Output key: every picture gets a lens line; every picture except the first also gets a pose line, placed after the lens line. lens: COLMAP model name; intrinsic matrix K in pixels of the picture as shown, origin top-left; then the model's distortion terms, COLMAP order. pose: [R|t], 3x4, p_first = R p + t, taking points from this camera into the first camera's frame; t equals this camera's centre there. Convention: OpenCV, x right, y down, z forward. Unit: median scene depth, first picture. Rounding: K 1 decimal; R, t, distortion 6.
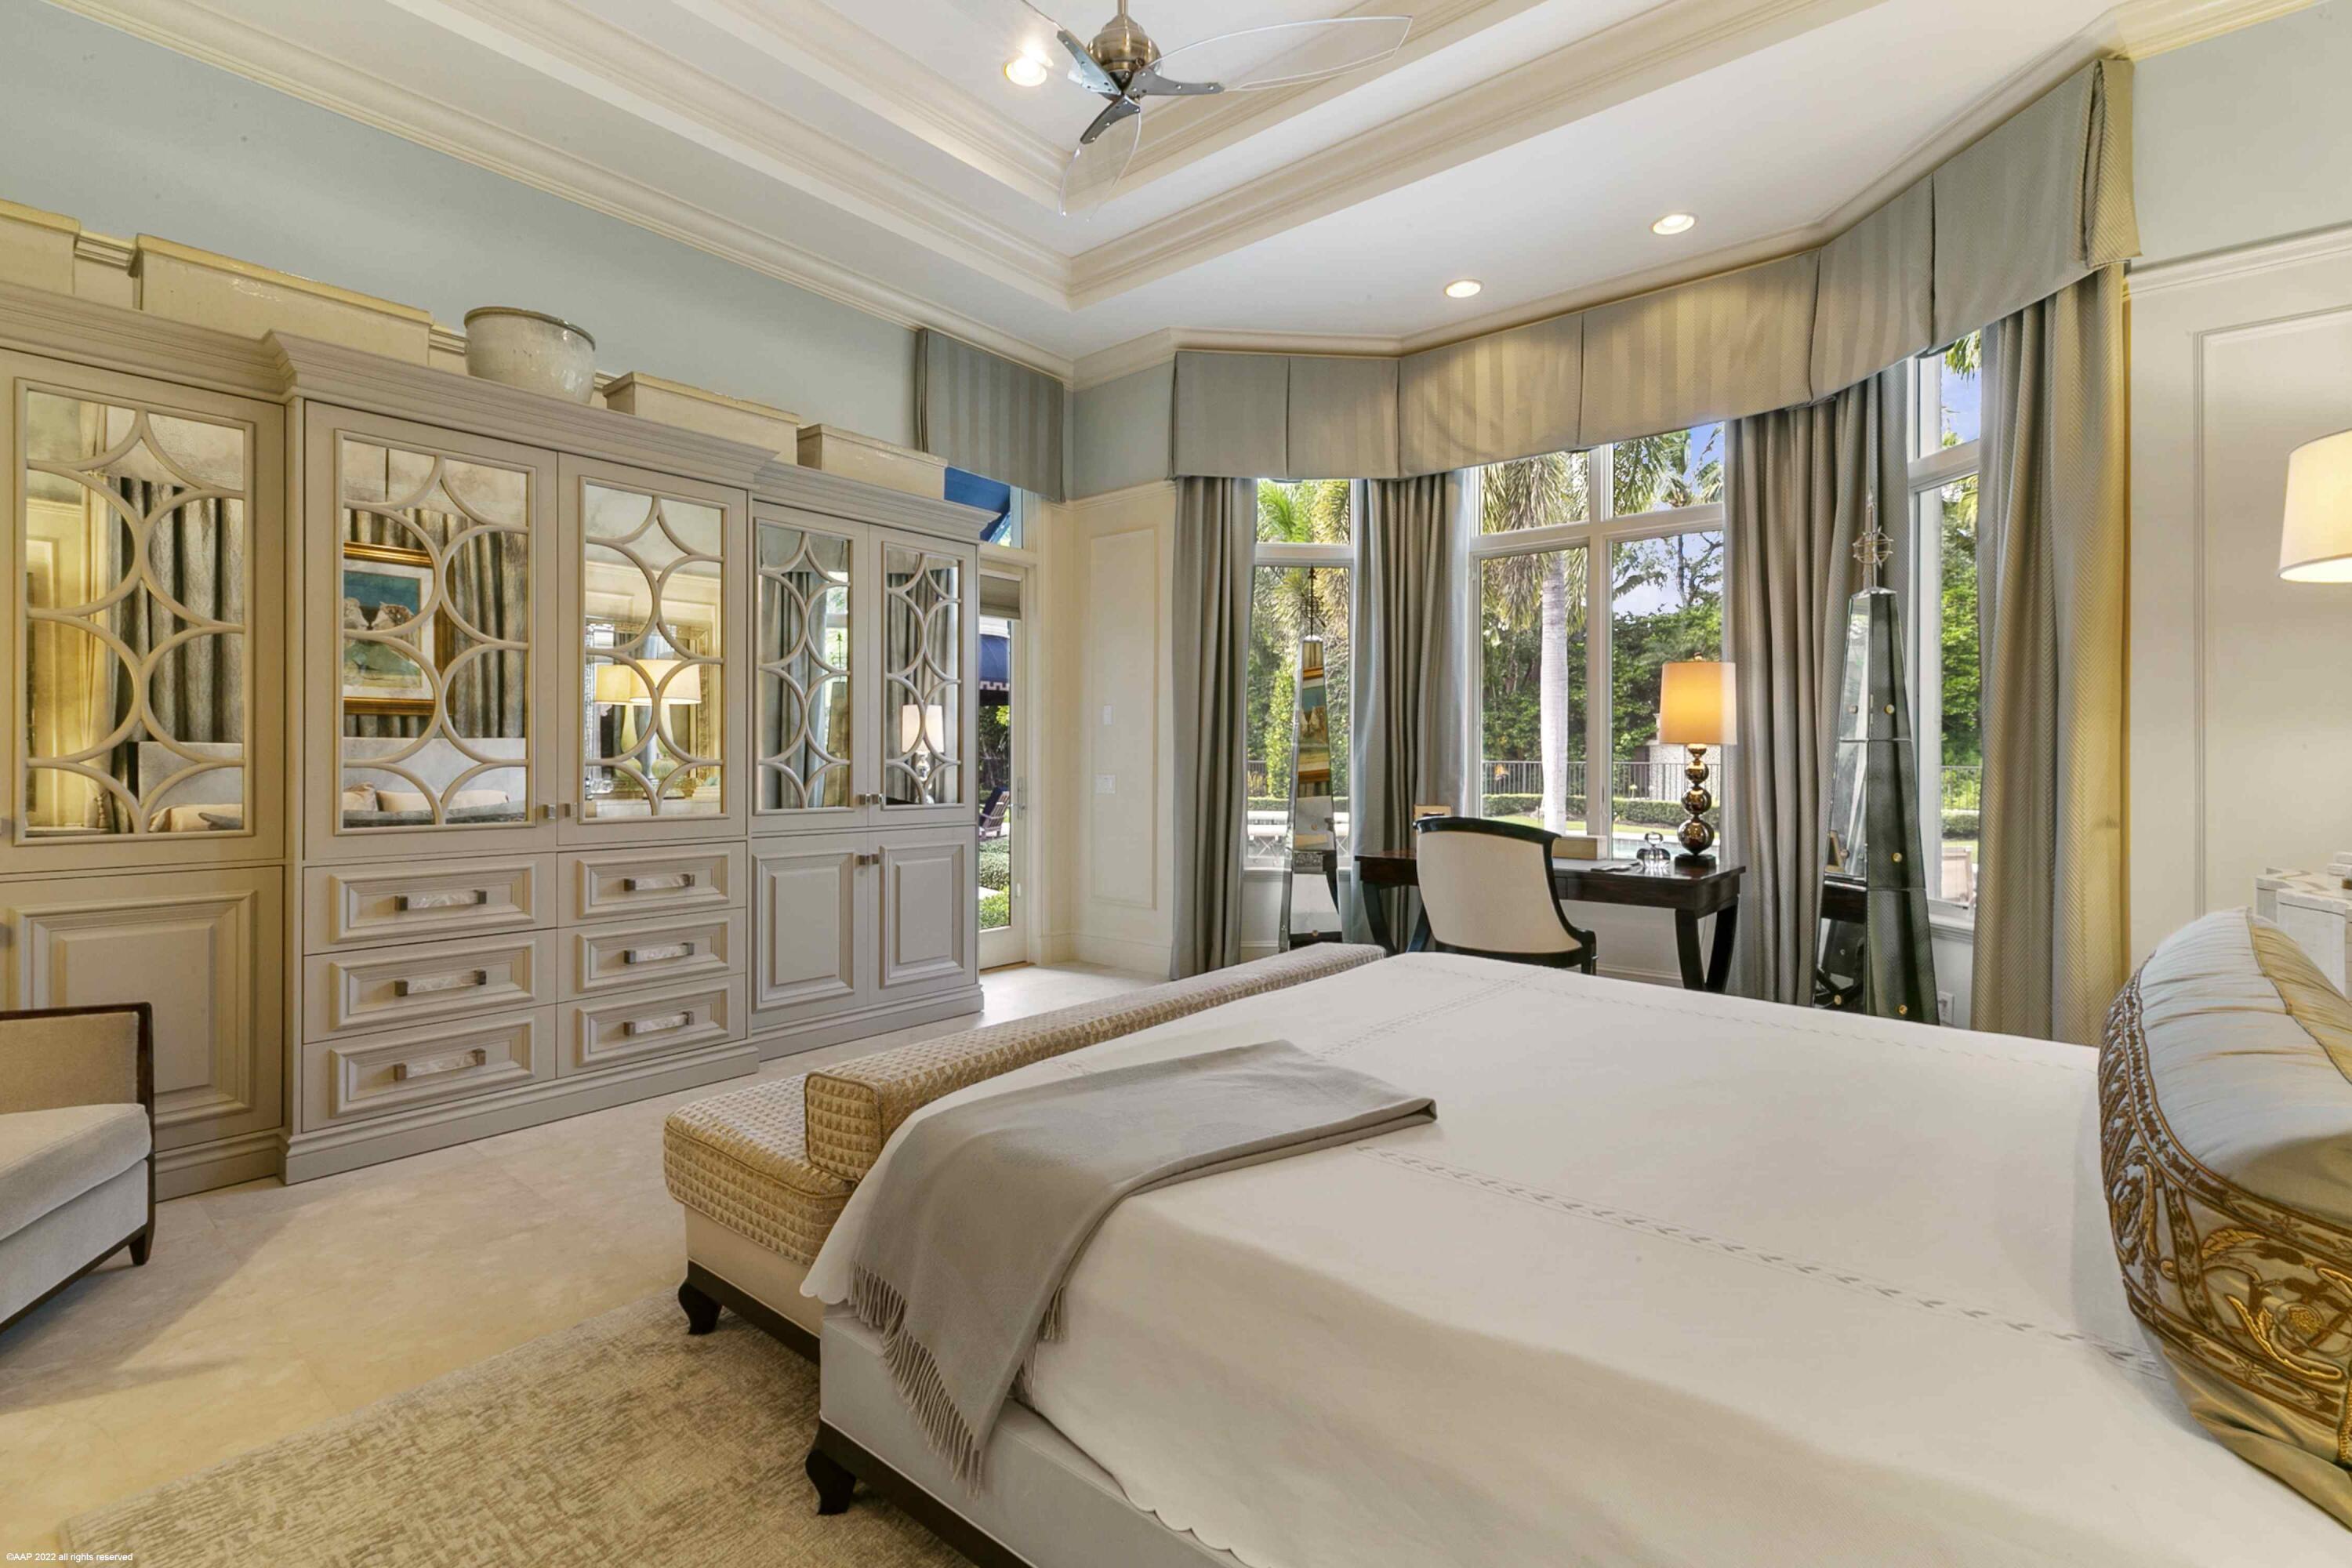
lens RADIAL K [[1058.0, 0, 1180.1], [0, 1058.0, 761.7], [0, 0, 1]] dist [0.006145, 0.000406]
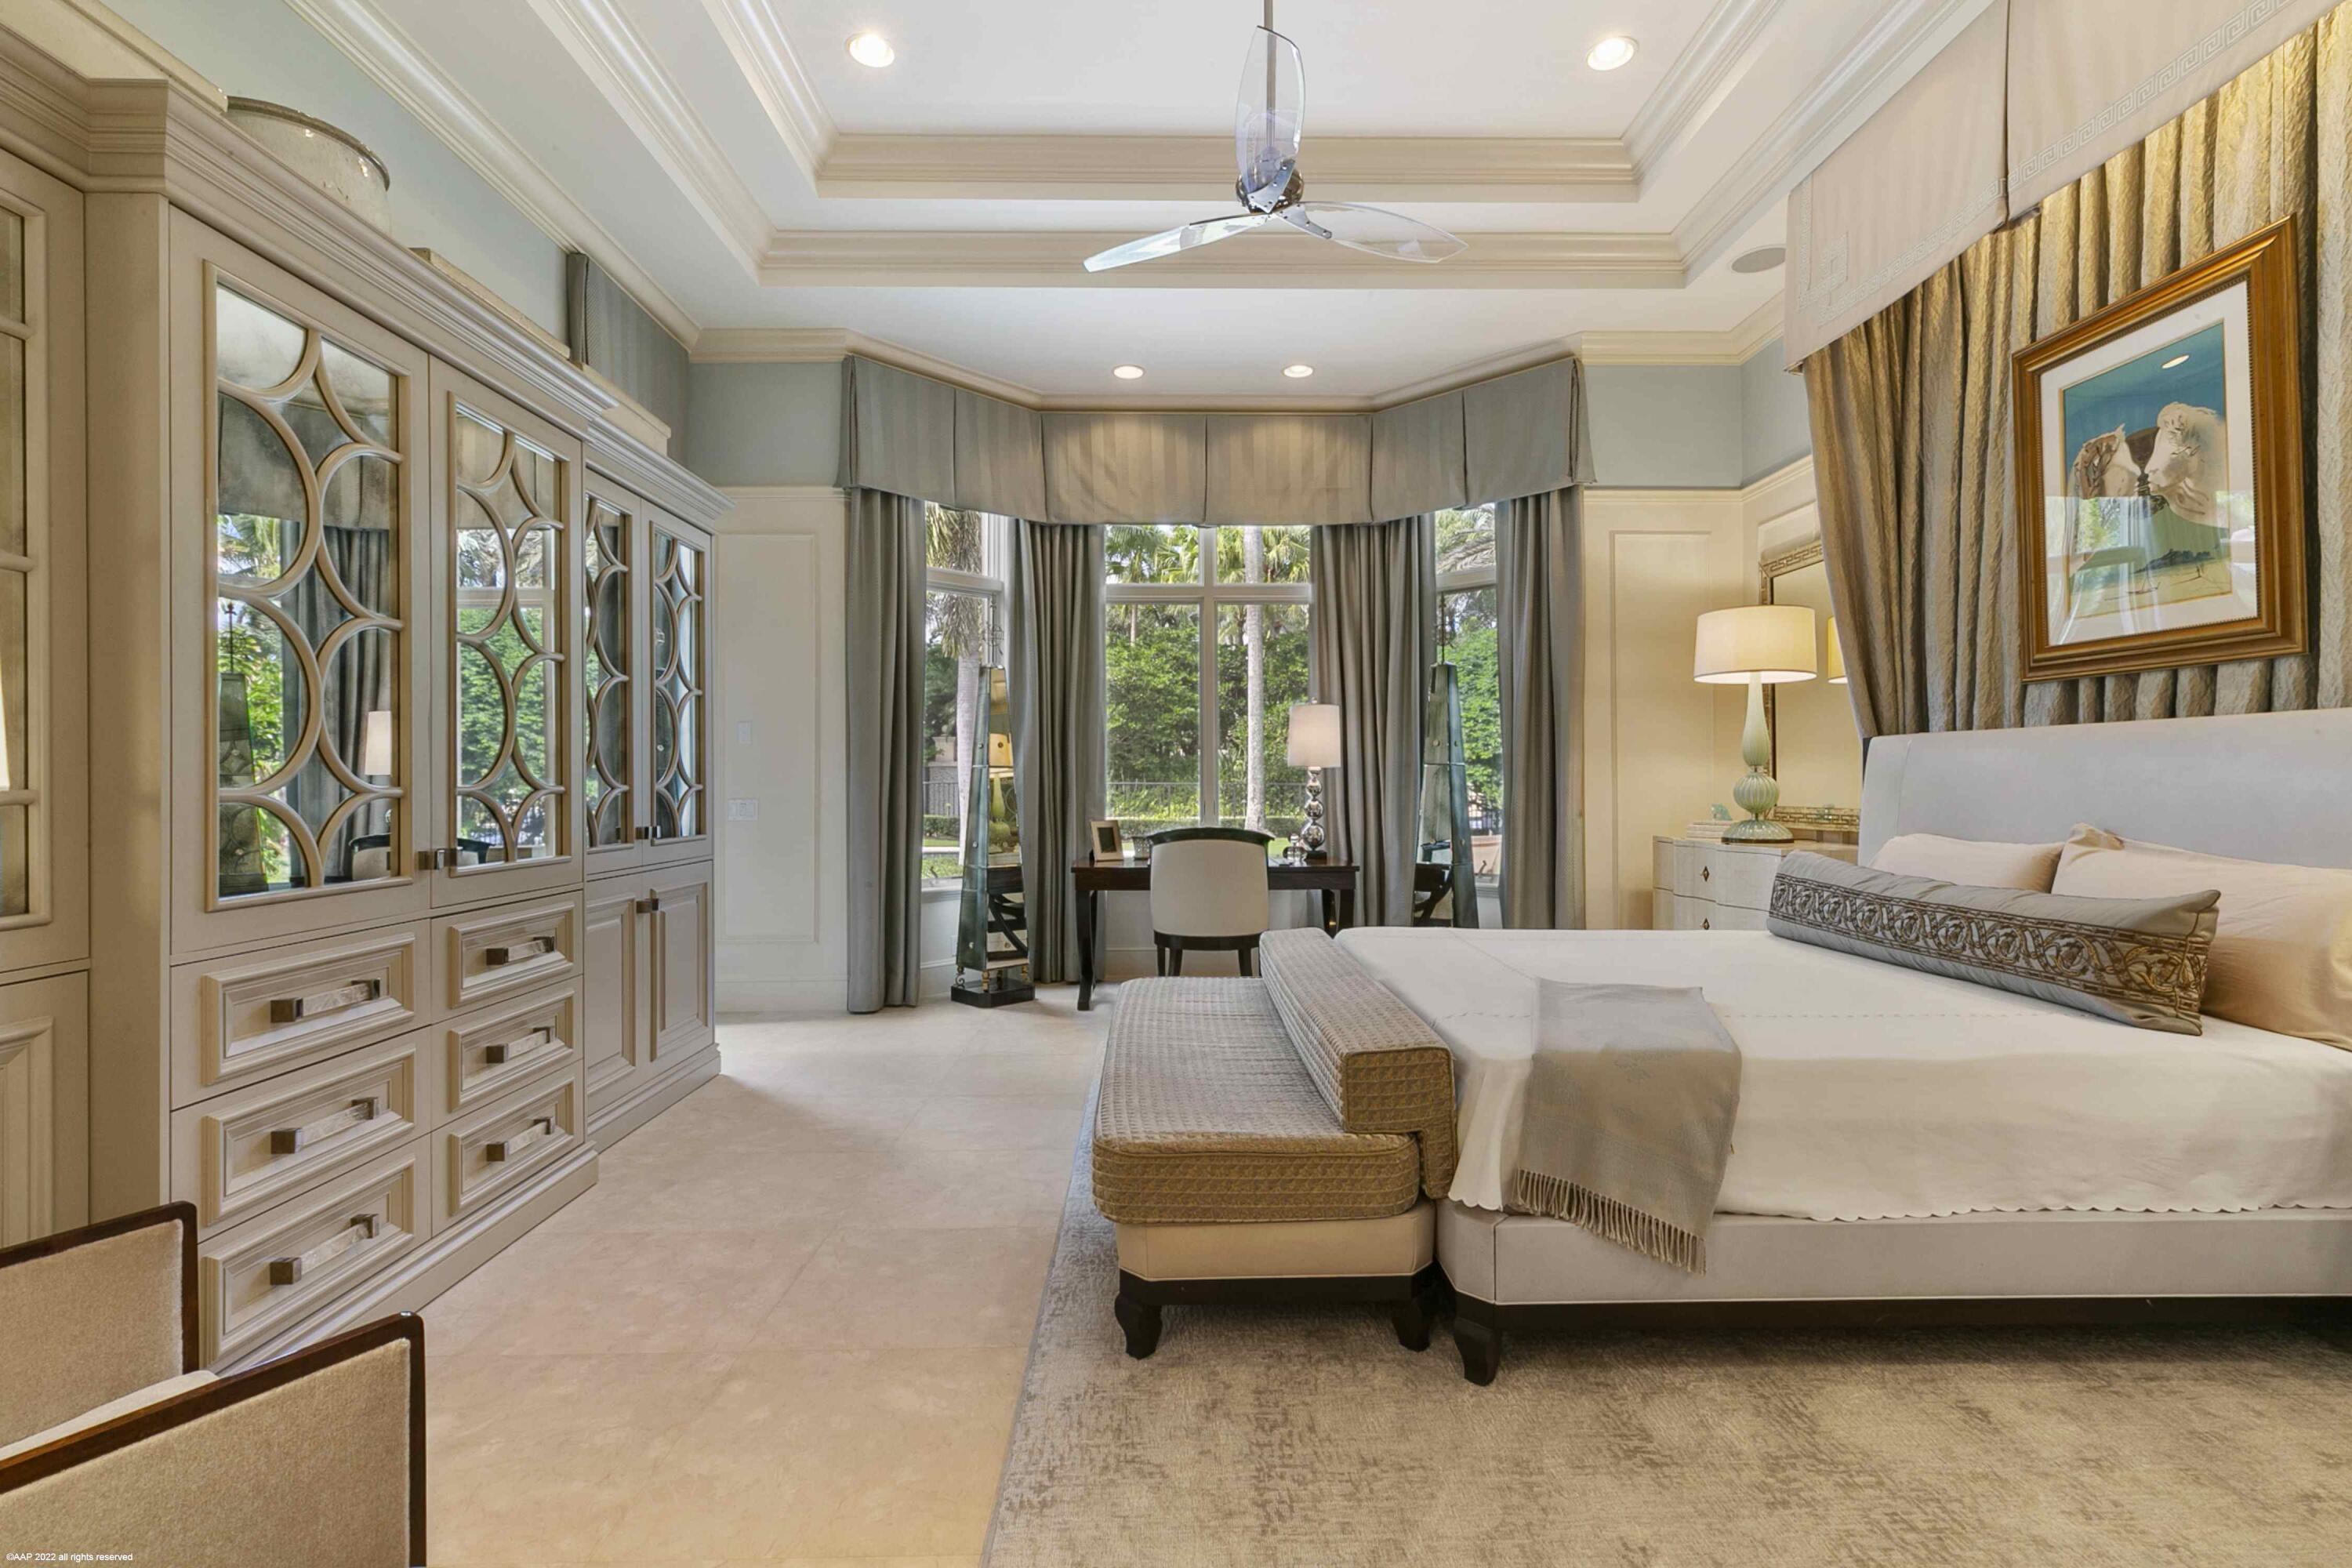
lens RADIAL K [[1060.4, 0, 1176.0], [0, 1060.4, 784.0], [0, 0, 1]] dist [0.004841, 0.000226]
pose [[0.757559, -0.009132, 0.652703, -0.529660], [0.008196, 0.999956, 0.004477, -0.002714], [-0.652715, 0.001958, 0.757601, 0.107755]]
